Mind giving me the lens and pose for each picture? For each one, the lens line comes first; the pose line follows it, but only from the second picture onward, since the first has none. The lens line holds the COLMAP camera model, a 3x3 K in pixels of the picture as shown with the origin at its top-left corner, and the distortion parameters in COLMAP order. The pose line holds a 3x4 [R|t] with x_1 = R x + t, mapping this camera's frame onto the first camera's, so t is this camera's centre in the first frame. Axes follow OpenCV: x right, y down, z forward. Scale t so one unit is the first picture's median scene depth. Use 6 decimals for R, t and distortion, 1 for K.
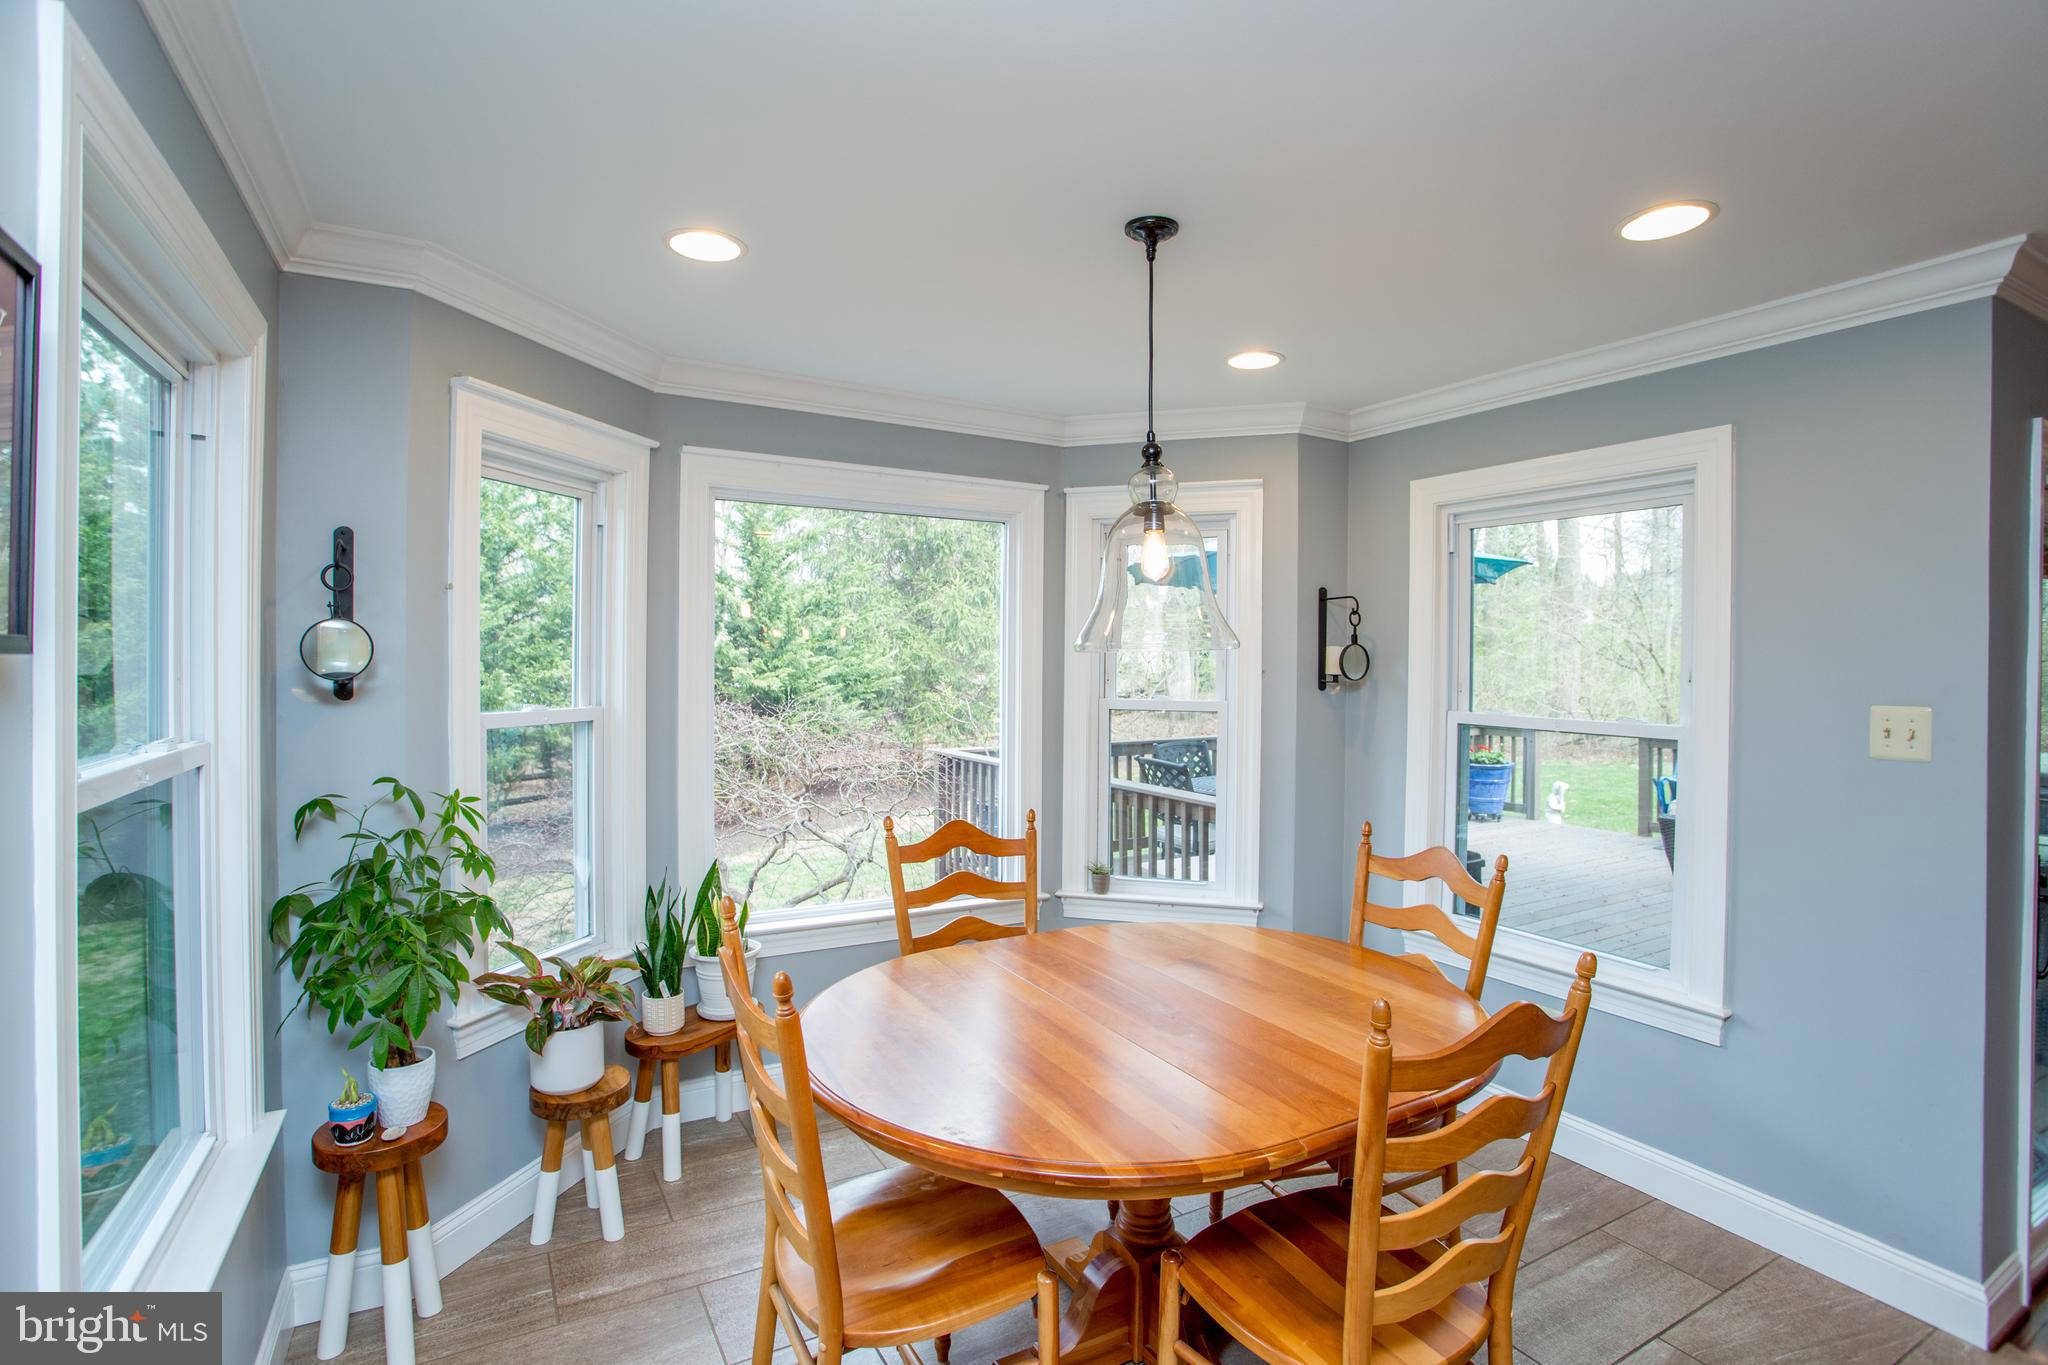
lens RADIAL K [[991.3, 0, 1022.2], [0, 991.3, 670.0], [0, 0, 1]] dist [-0.065737, 0.021589]
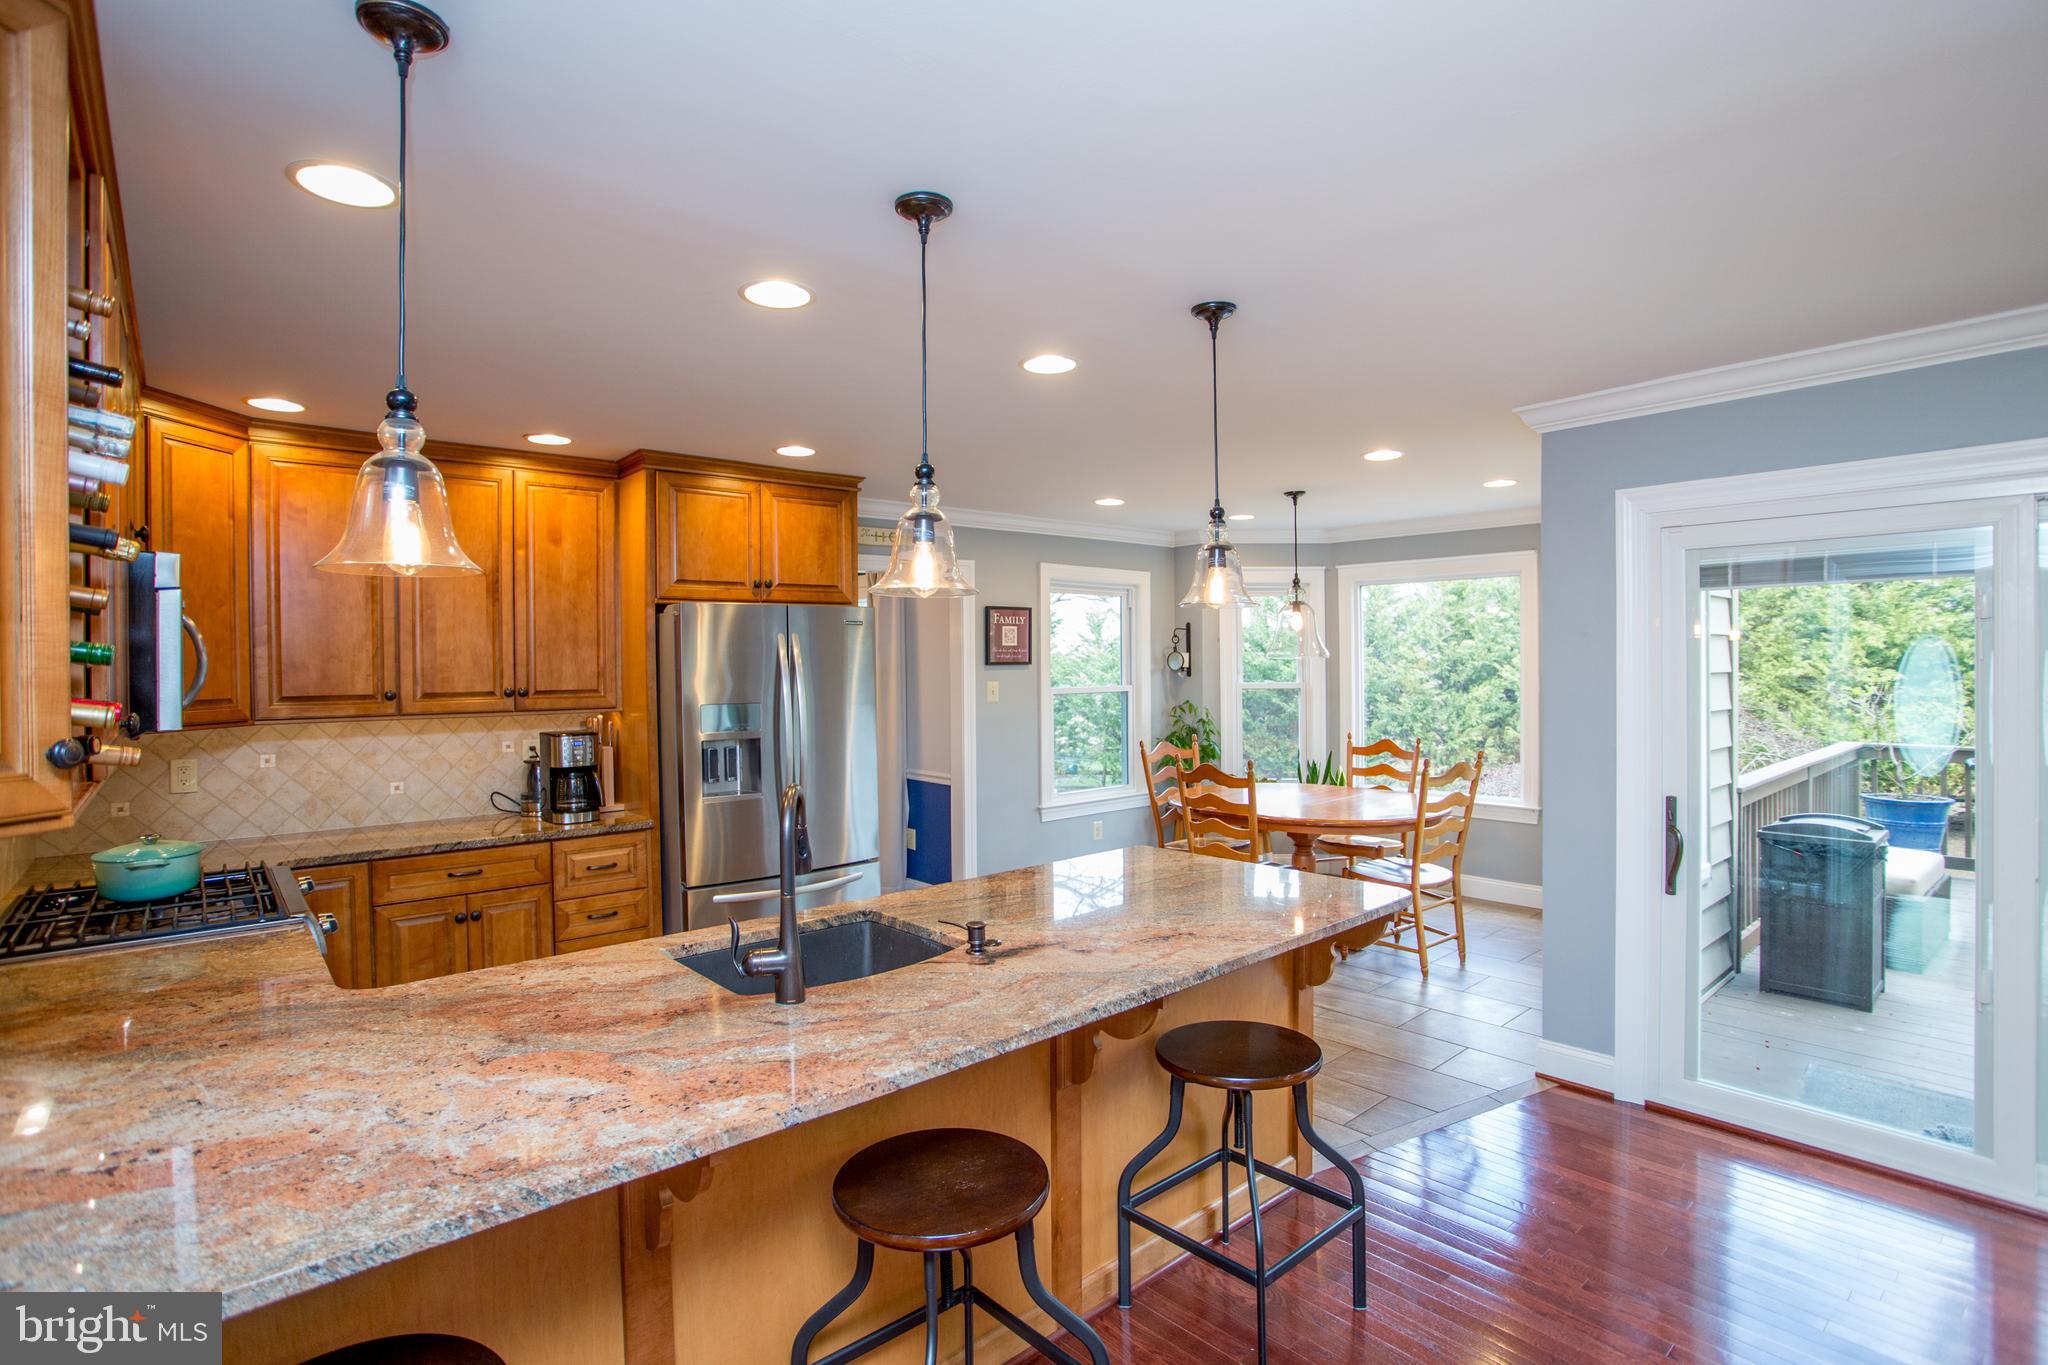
lens RADIAL K [[991.3, 0, 1024.4], [0, 991.3, 668.4], [0, 0, 1]] dist [-0.065737, 0.021589]
pose [[0.200950, 0.000847, -0.979601, 2.449933], [-0.002140, 0.999998, 0.000425, 0.007646], [0.979599, 0.002011, 0.200951, -0.209866]]
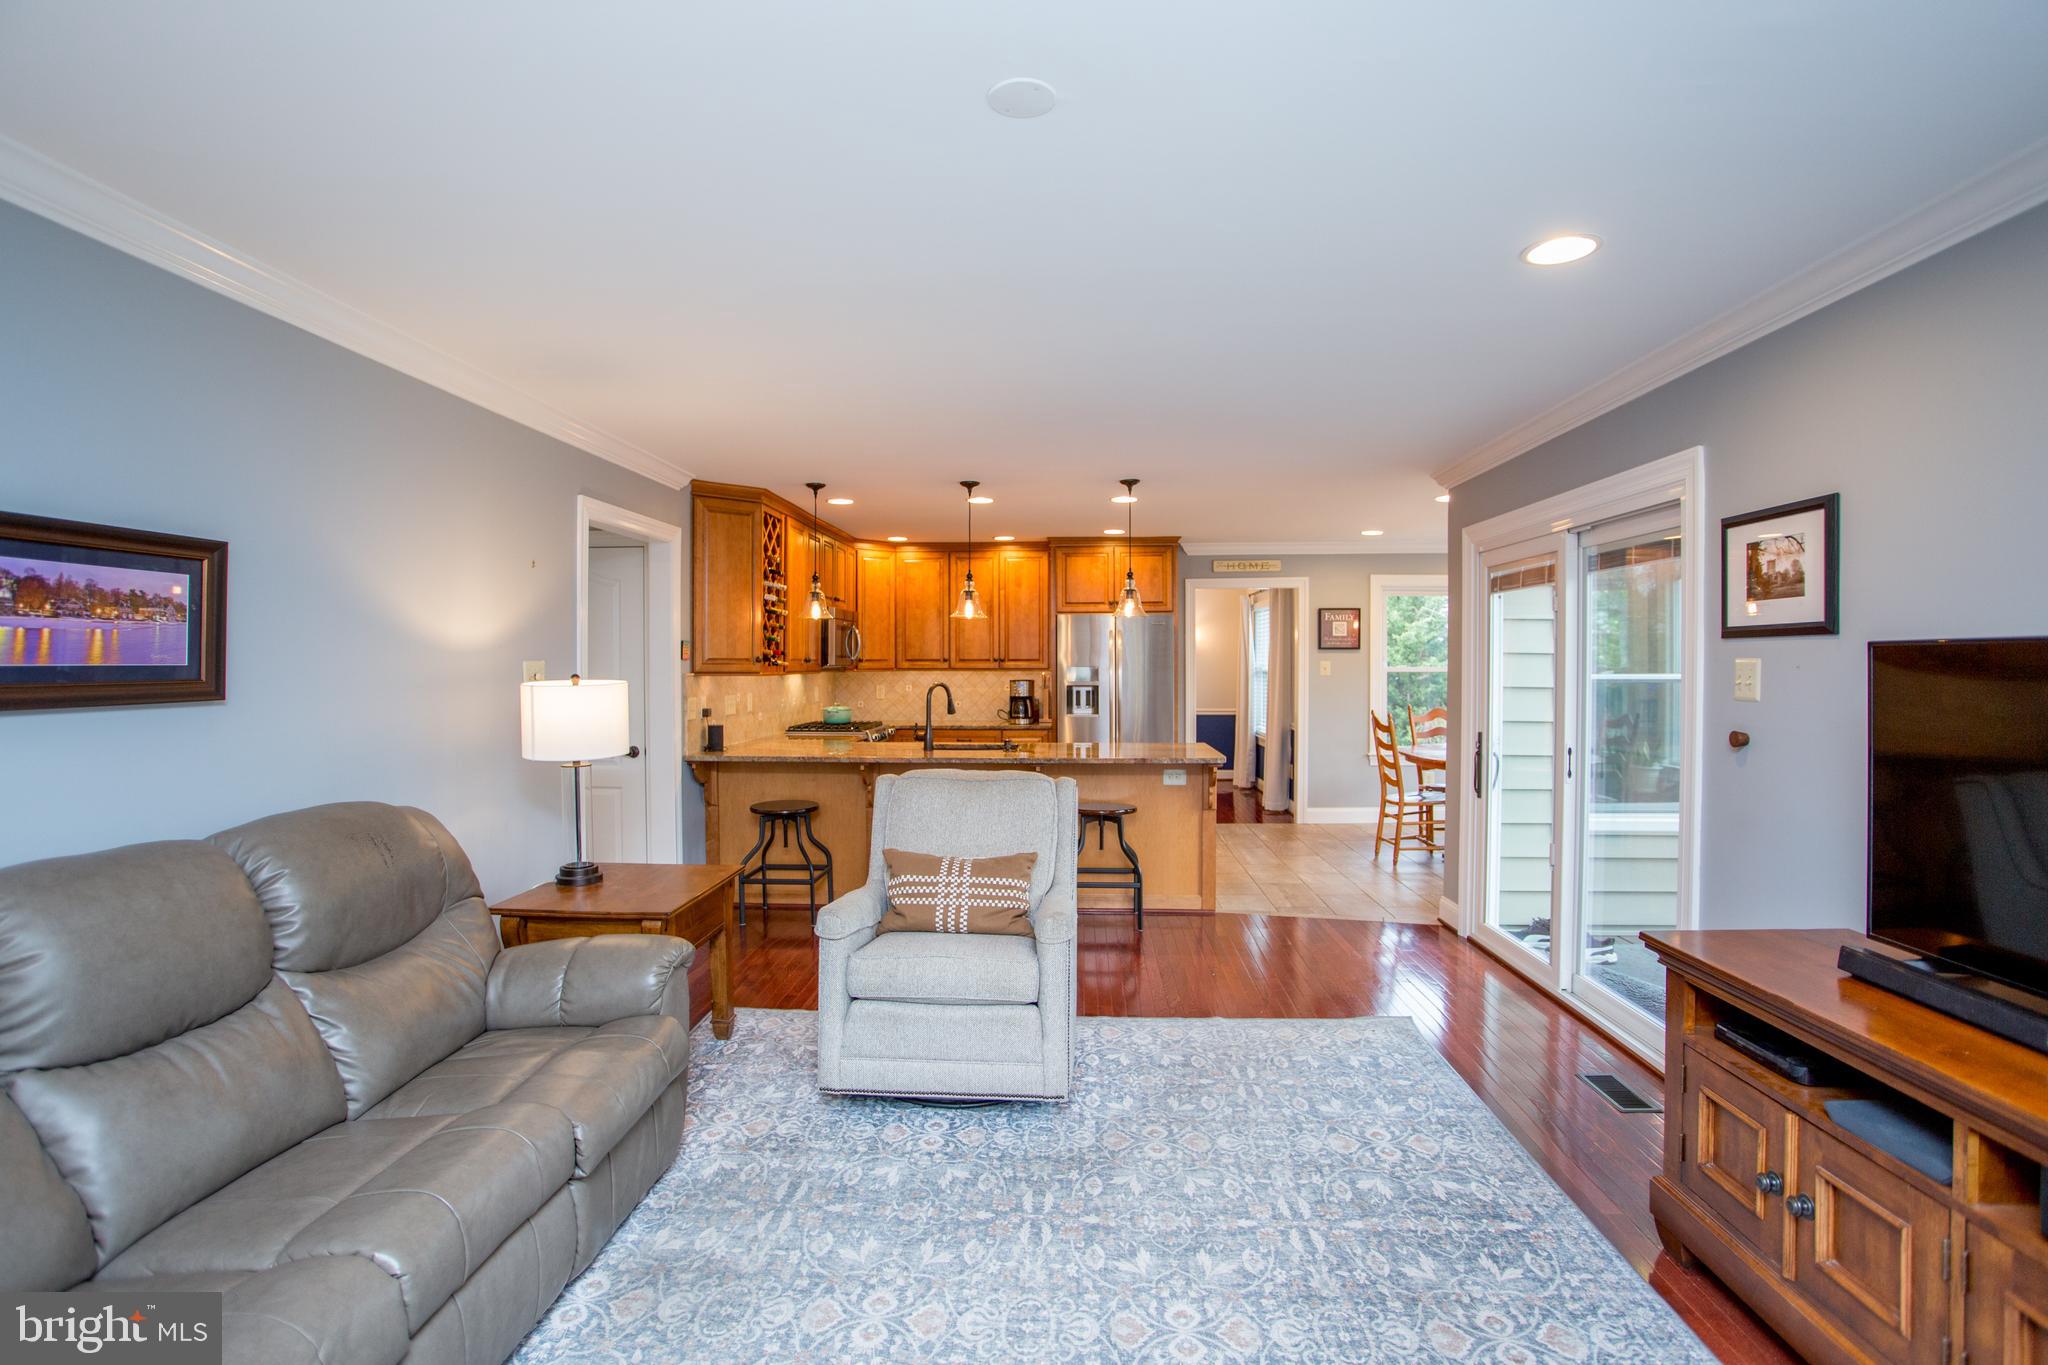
lens RADIAL K [[991.3, 0, 1019.5], [0, 991.3, 673.9], [0, 0, 1]] dist [-0.065737, 0.021589]
pose [[-0.545023, 0.003549, -0.838414, 3.662852], [-0.014123, 0.999810, 0.013413, 0.058645], [0.838302, 0.019152, -0.544869, 1.407237]]
